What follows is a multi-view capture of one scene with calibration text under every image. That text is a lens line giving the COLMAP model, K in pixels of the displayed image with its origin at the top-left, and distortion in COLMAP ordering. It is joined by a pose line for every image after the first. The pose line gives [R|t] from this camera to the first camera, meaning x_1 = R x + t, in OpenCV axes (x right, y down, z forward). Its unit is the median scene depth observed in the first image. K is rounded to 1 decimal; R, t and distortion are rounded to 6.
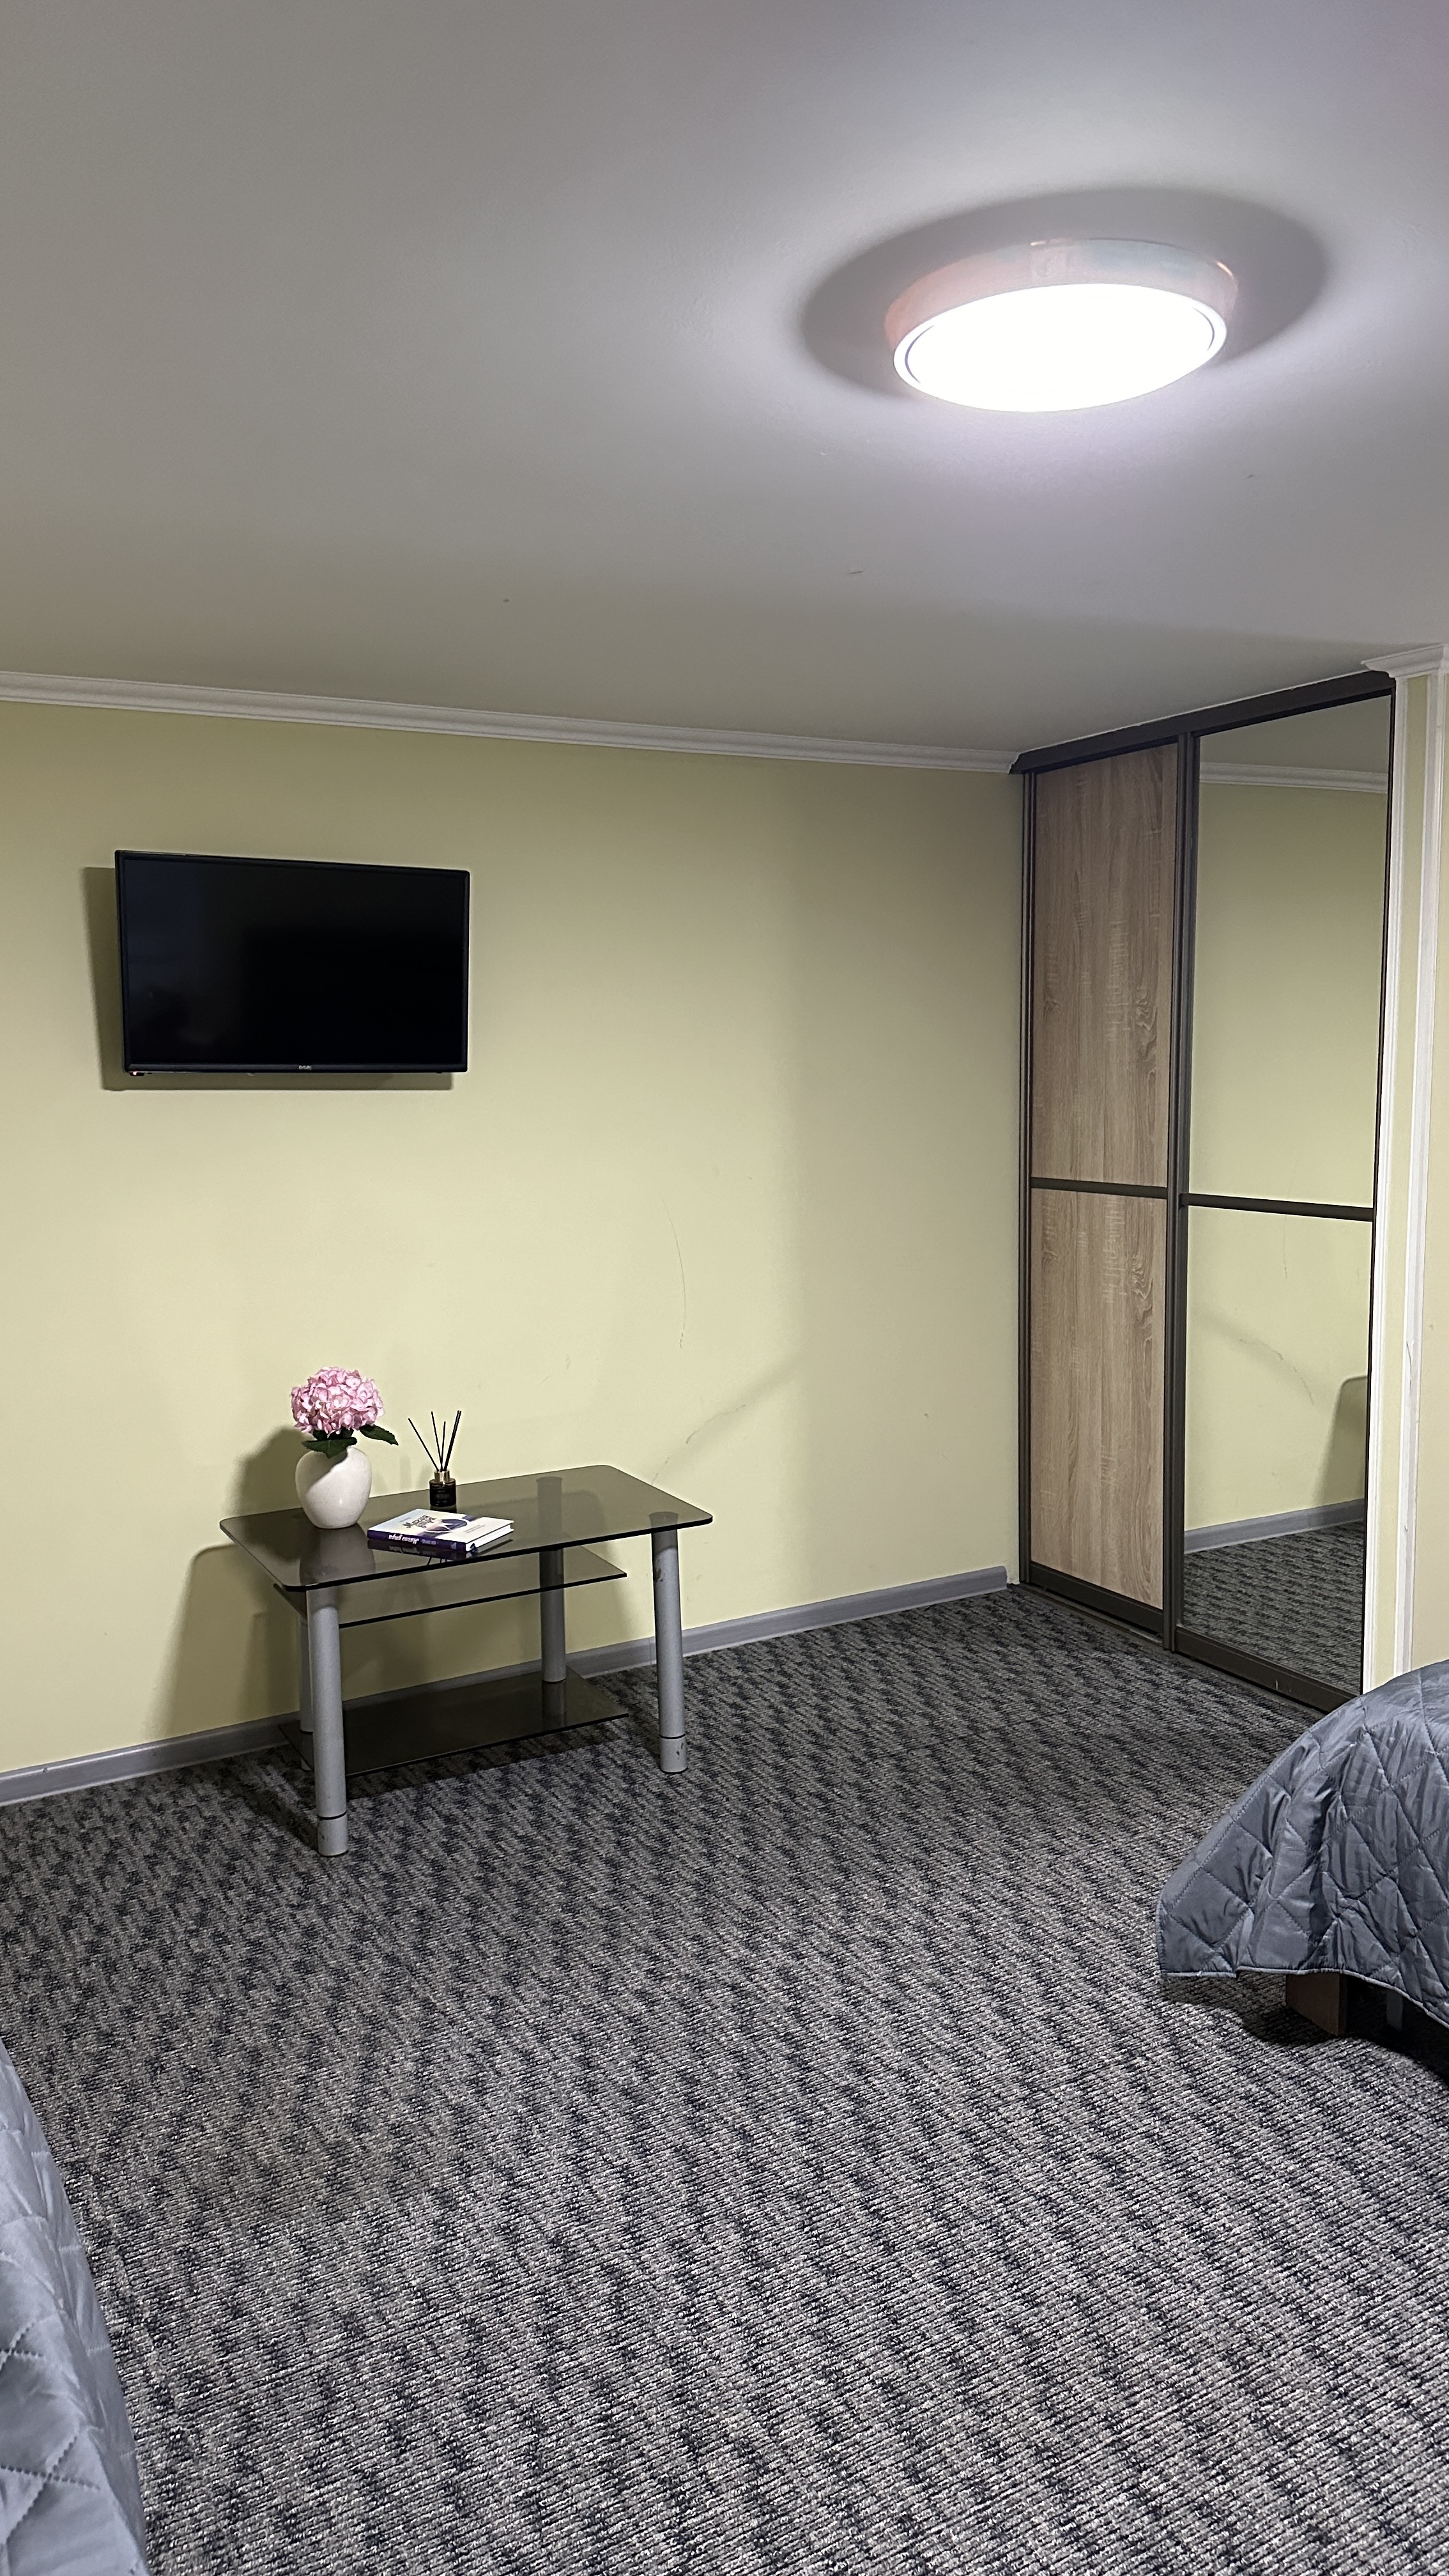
lens RADIAL K [[1831.5, 0, 736.7], [0, 1831.5, 1286.7], [0, 0, 1]] dist [0.014700, 0.002054]
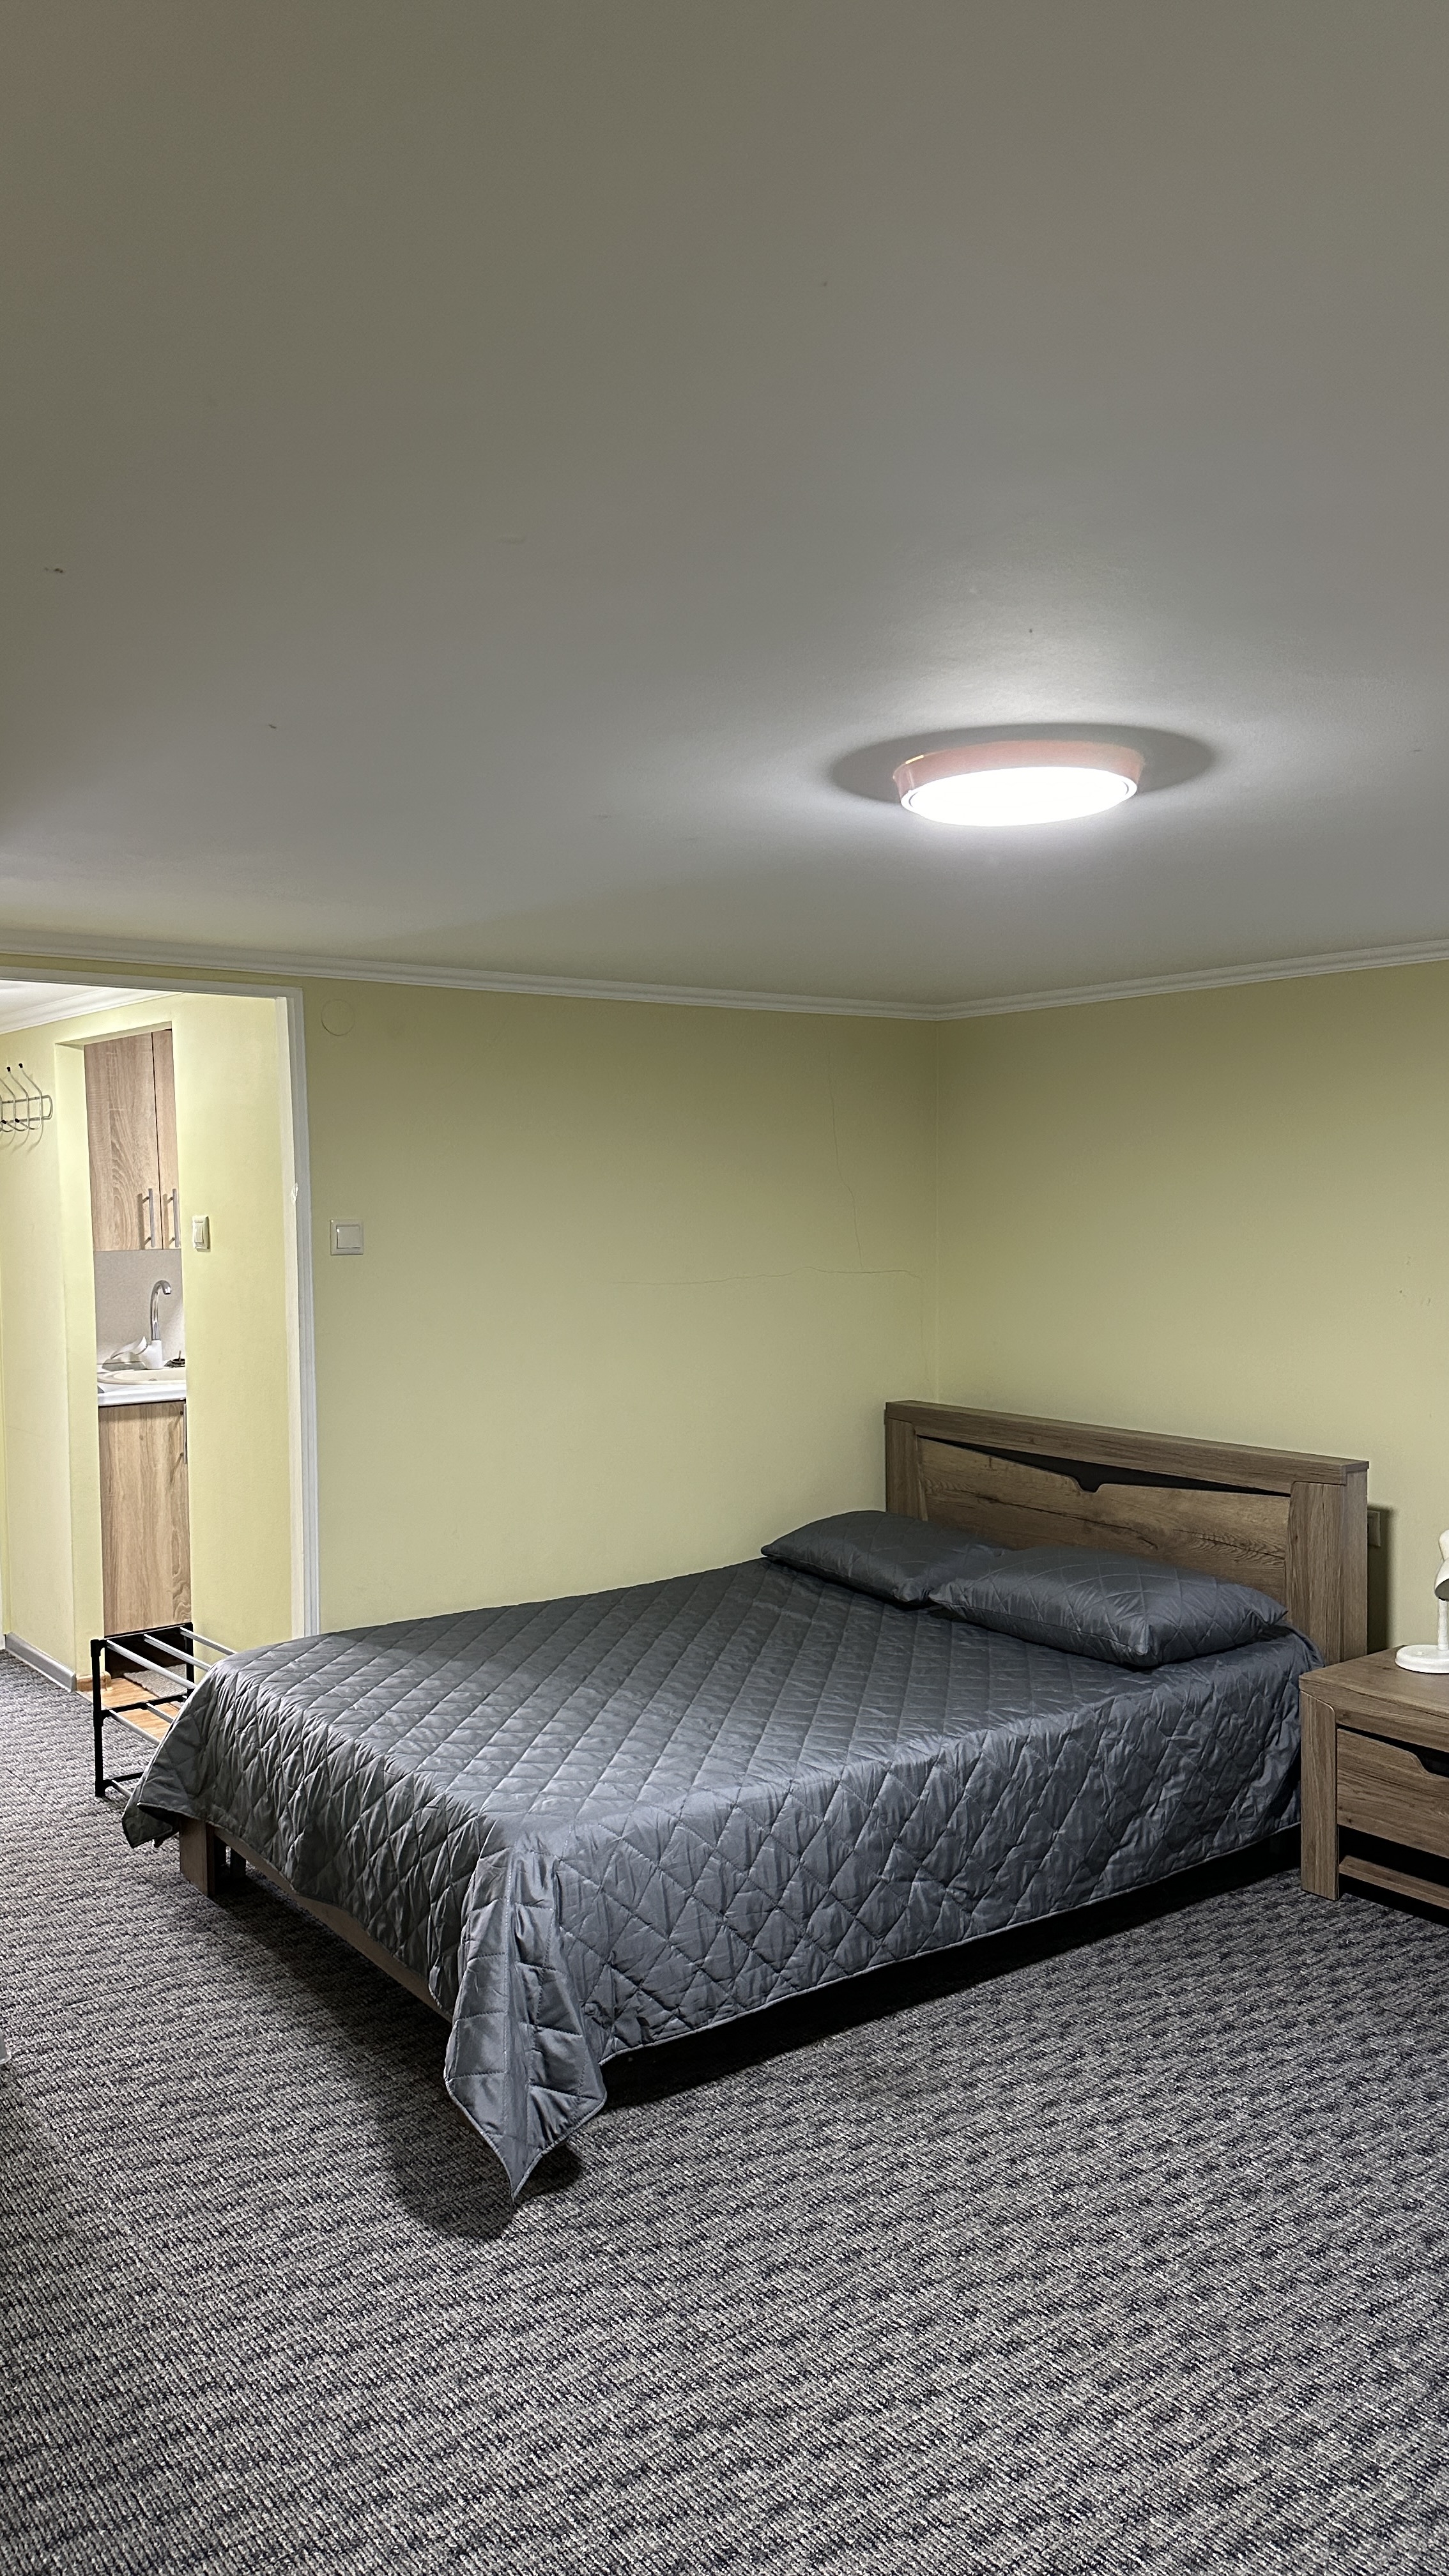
lens RADIAL K [[1831.5, 0, 733.5], [0, 1831.5, 1282.7], [0, 0, 1]] dist [0.014700, 0.002054]
pose [[-0.137354, -0.036517, 0.989849, -0.811200], [0.150444, 0.986957, 0.057286, -0.170330], [-0.979031, 0.156785, -0.130068, 0.989388]]
